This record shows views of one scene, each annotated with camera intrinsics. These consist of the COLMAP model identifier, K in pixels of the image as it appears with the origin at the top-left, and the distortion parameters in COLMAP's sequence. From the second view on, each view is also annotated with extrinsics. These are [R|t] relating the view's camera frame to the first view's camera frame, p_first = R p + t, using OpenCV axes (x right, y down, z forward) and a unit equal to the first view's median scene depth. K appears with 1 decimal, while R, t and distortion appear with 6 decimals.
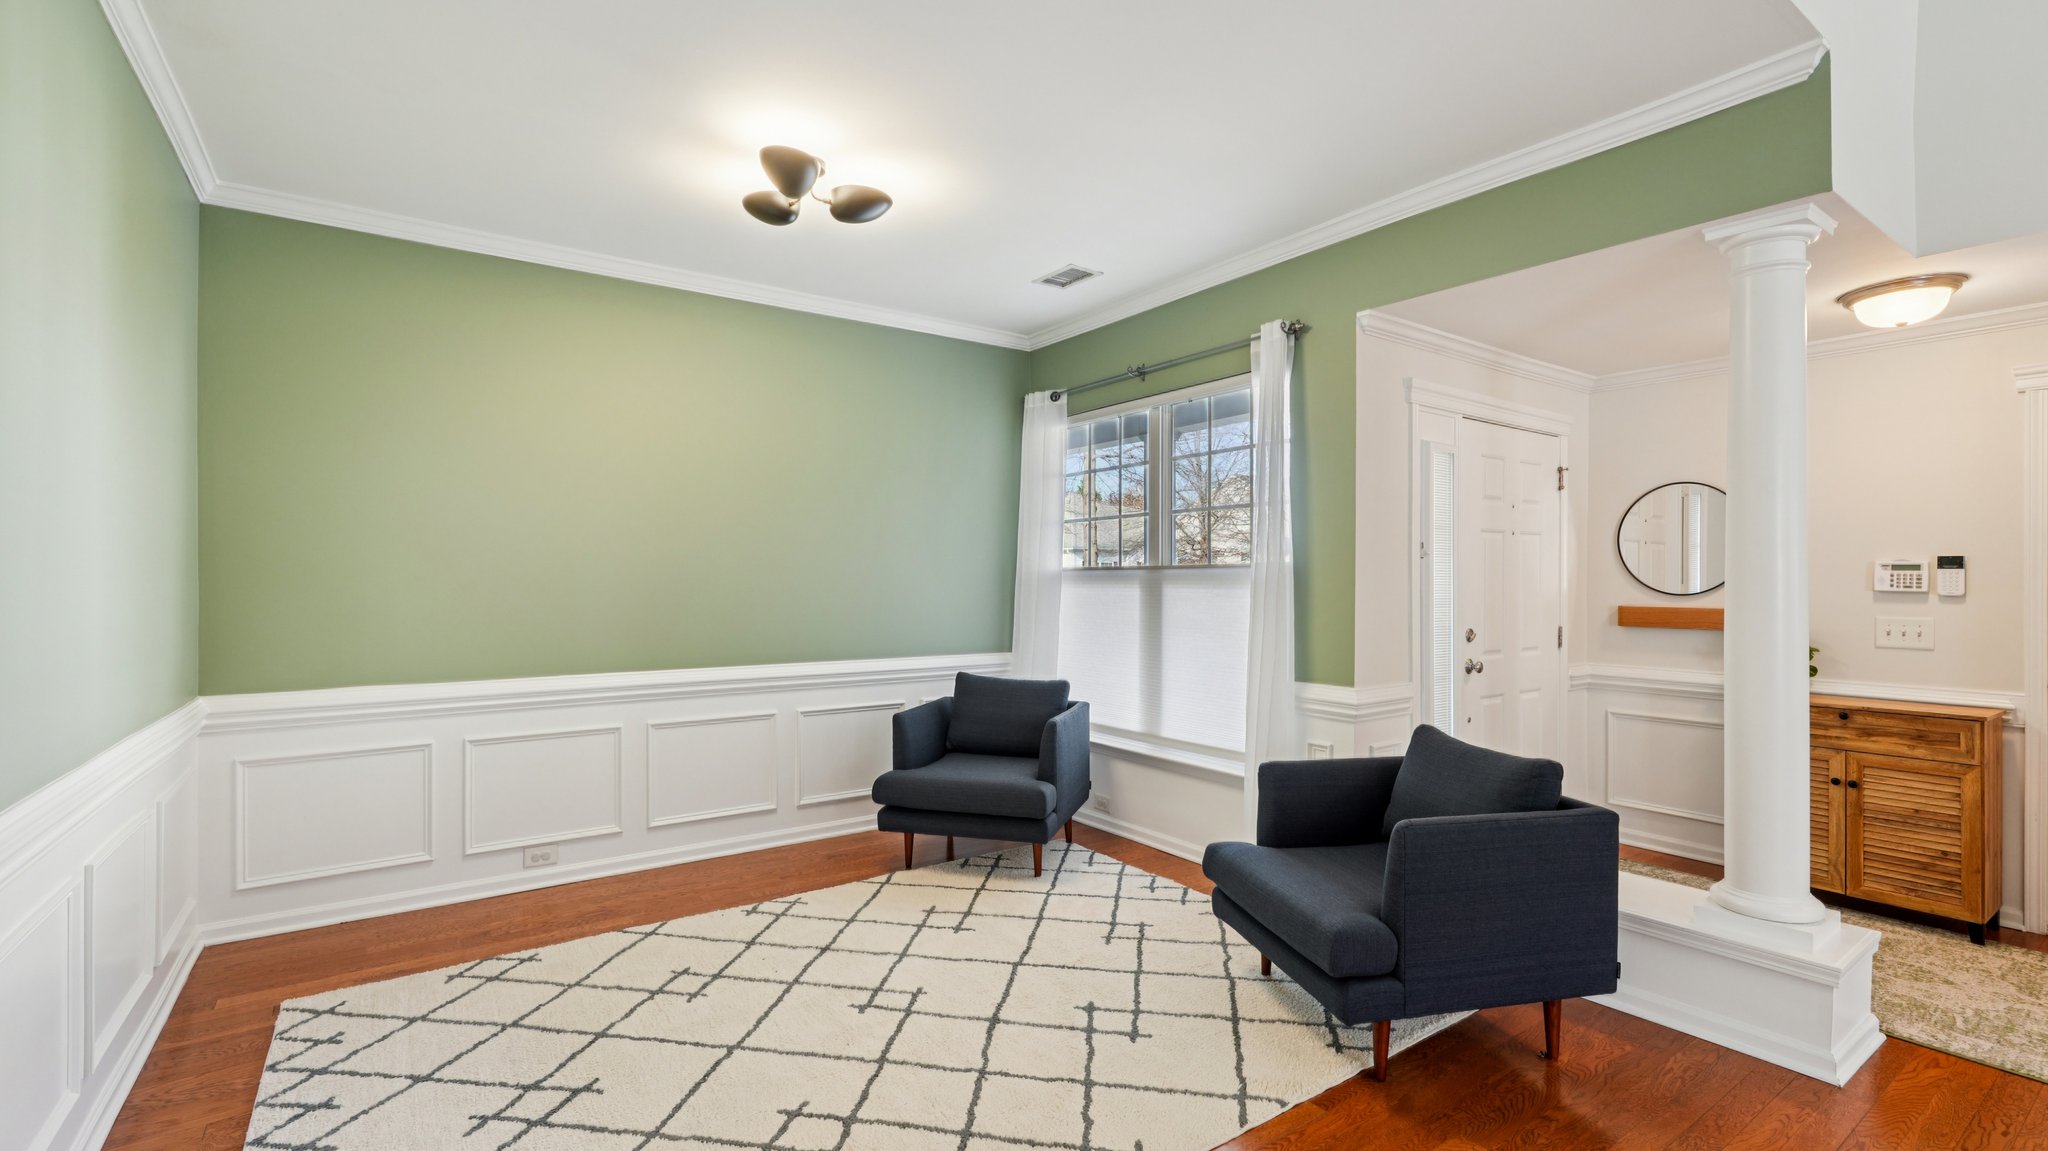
lens RADIAL K [[899.1, 0, 1013.9], [0, 899.1, 578.6], [0, 0, 1]] dist [0.000691, 0.000242]
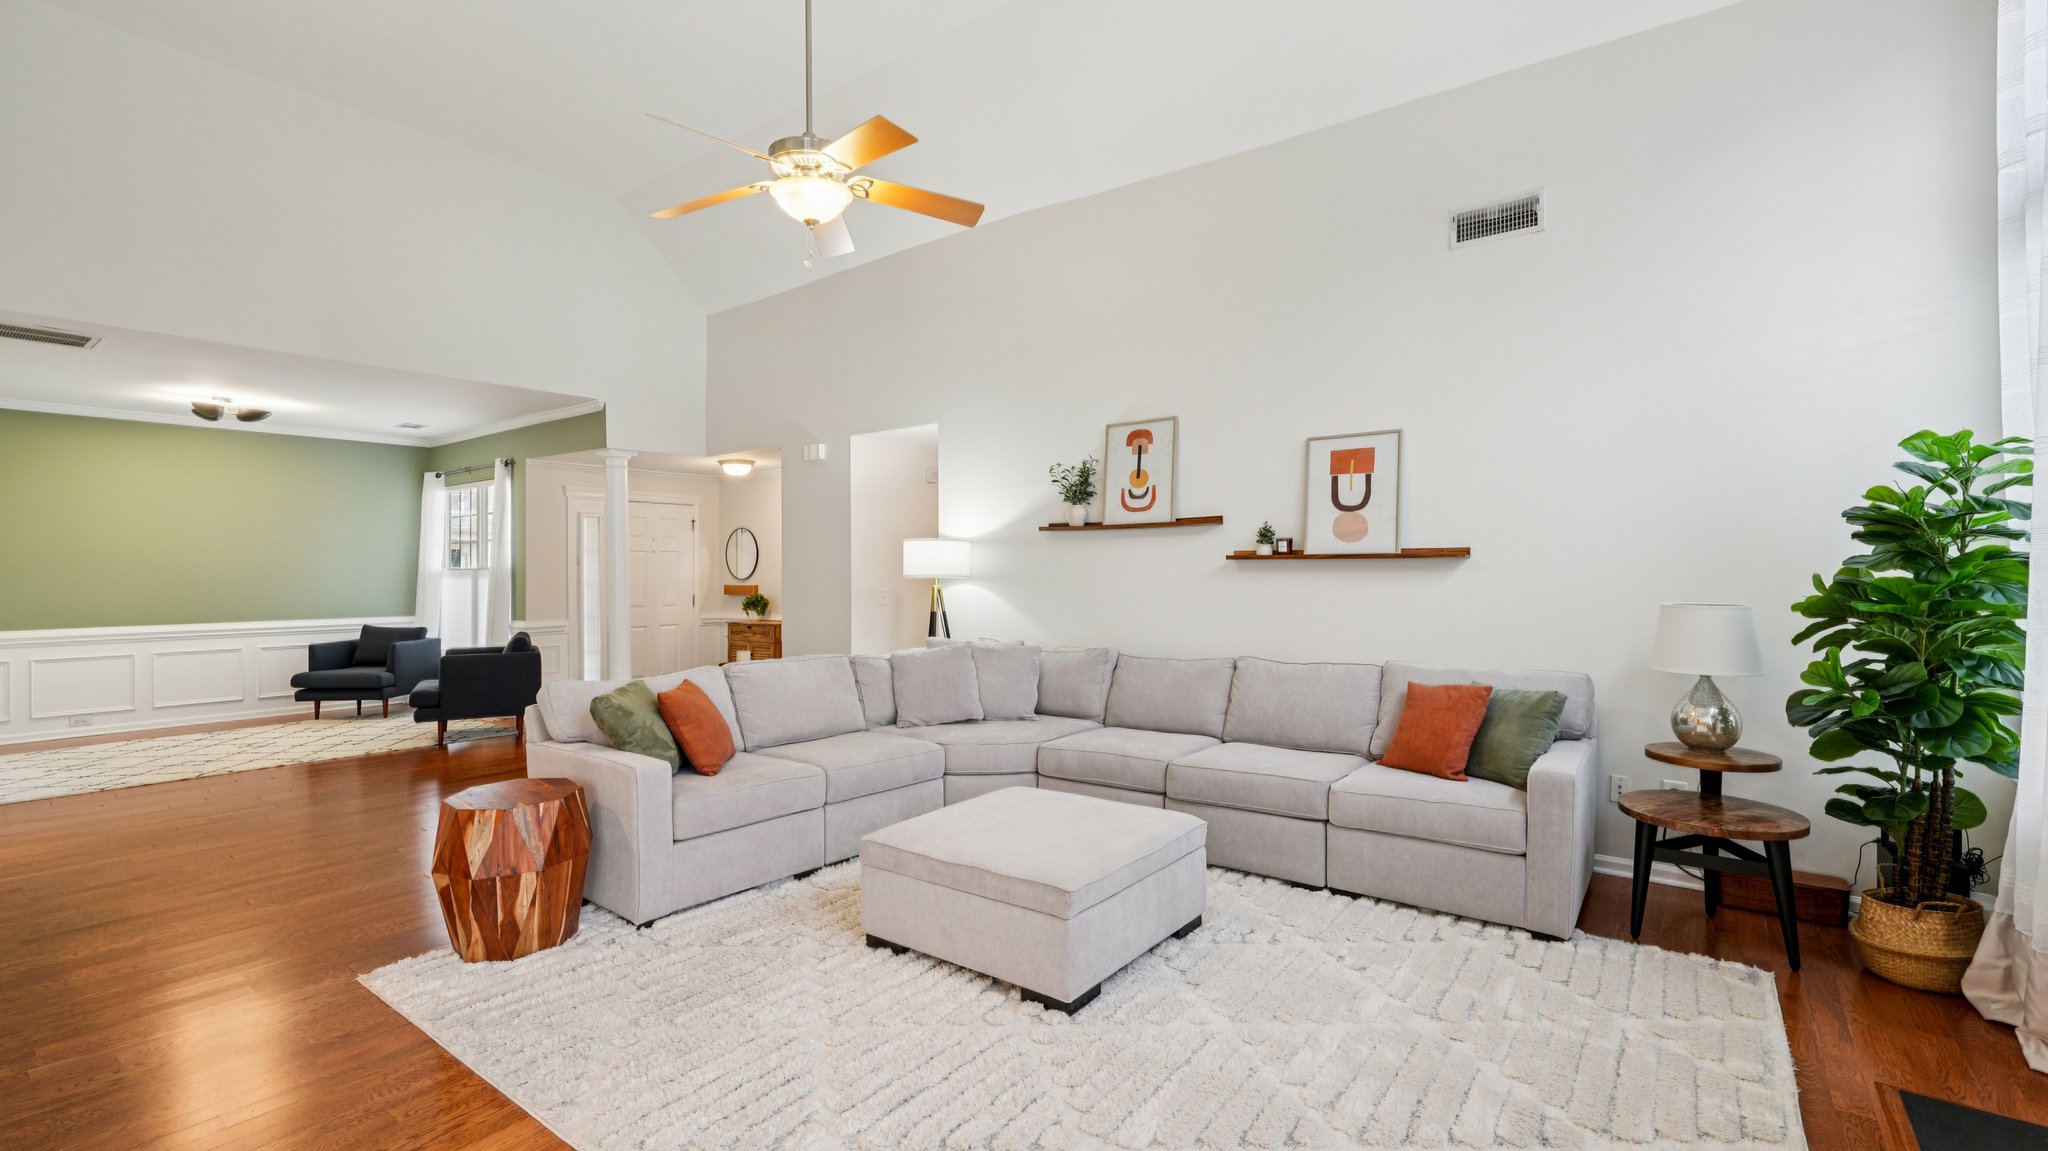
lens RADIAL K [[912.0, 0, 1024.0], [0, 912.0, 575.5], [0, 0, 1]] dist [0.002488, 0.000565]
pose [[0.951070, -0.010046, 0.308812, 0.747543], [0.009430, 0.999949, 0.003488, 0.007148], [-0.308831, -0.000405, 0.951117, -1.405986]]
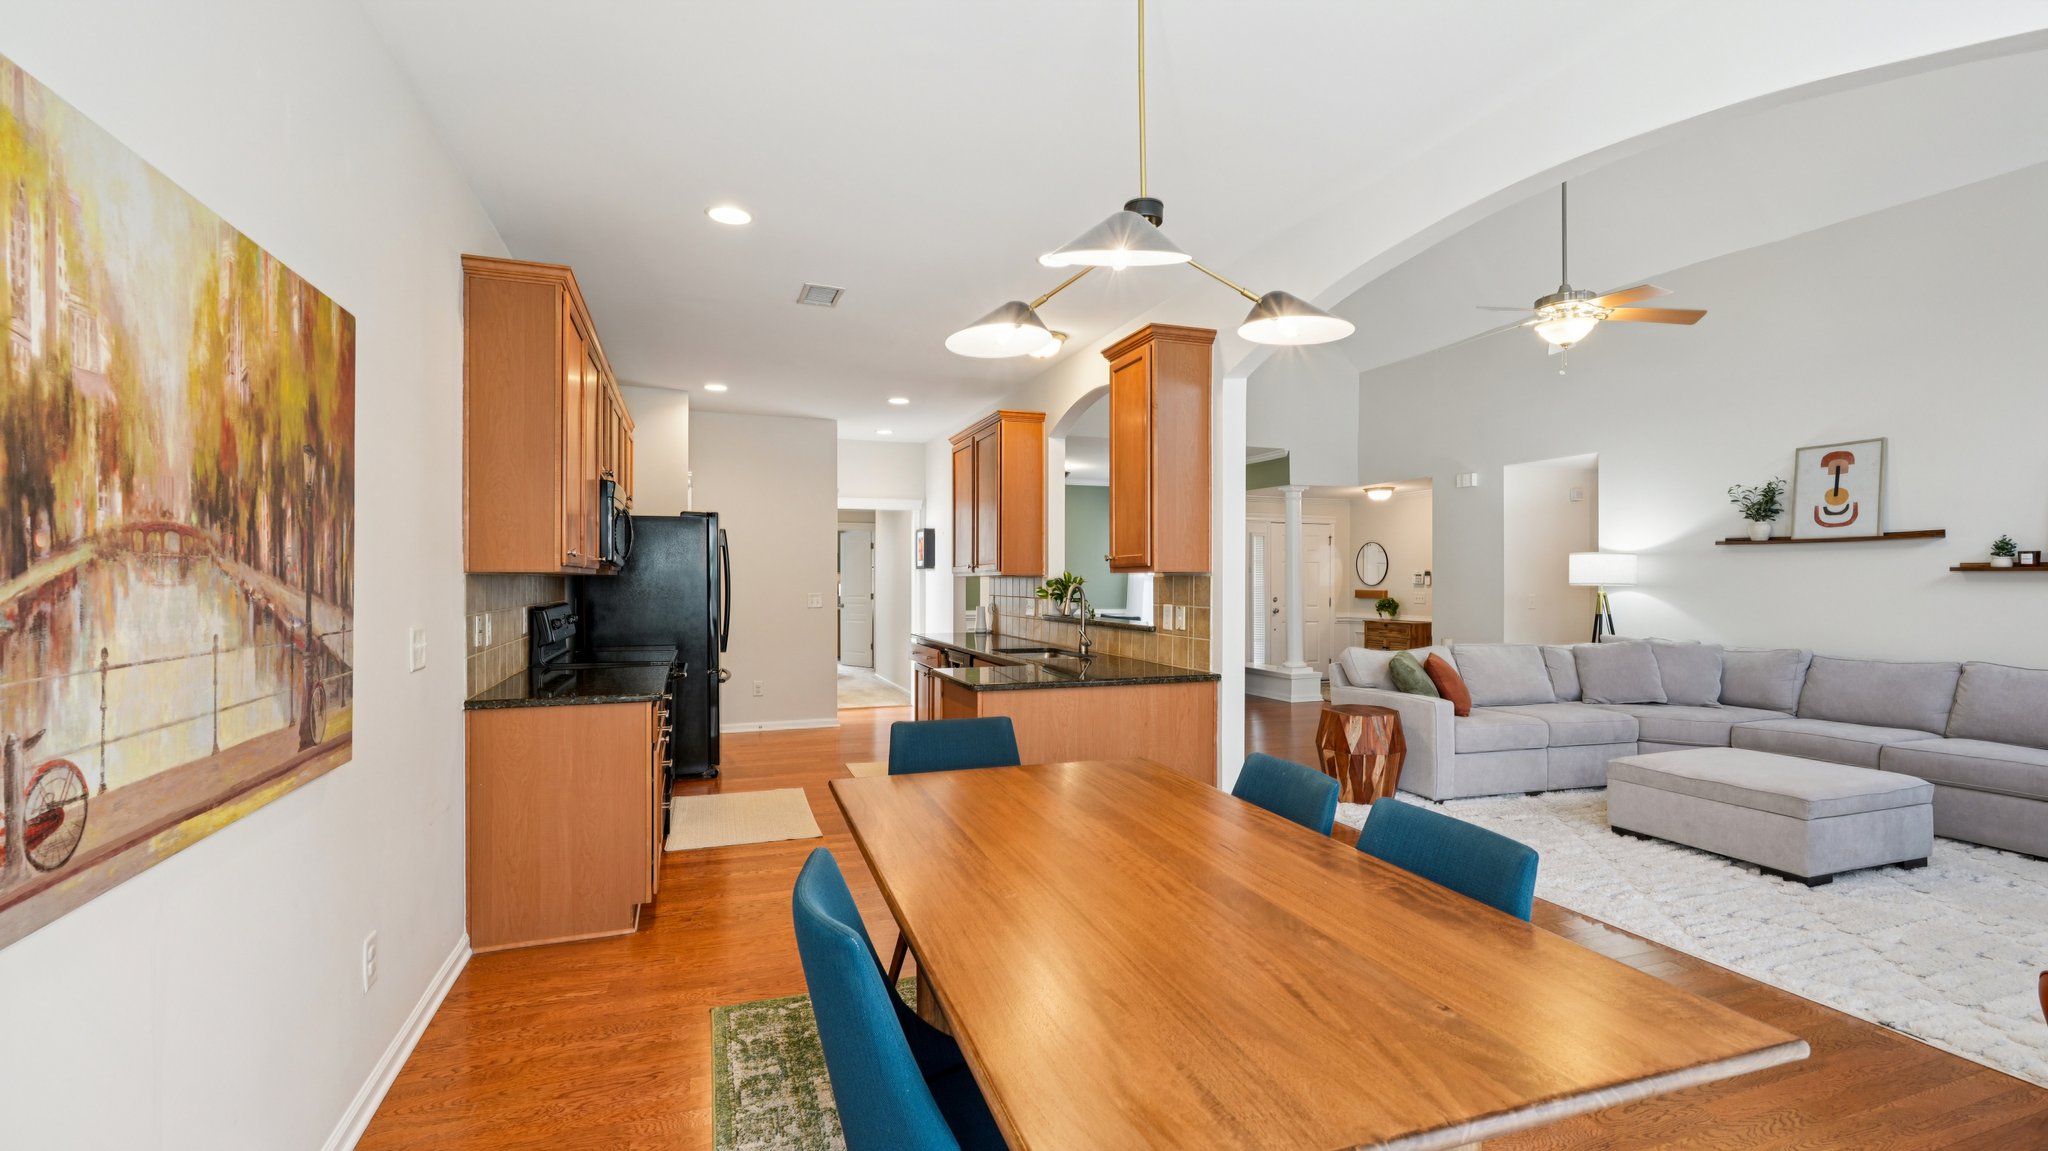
lens RADIAL K [[899.1, 0, 1013.9], [0, 899.1, 578.6], [0, 0, 1]] dist [0.000691, 0.000242]
pose [[0.966825, -0.002005, -0.255431, 0.423105], [0.001056, 0.999992, -0.003854, 0.007095], [0.255437, 0.003456, 0.966820, -1.904814]]
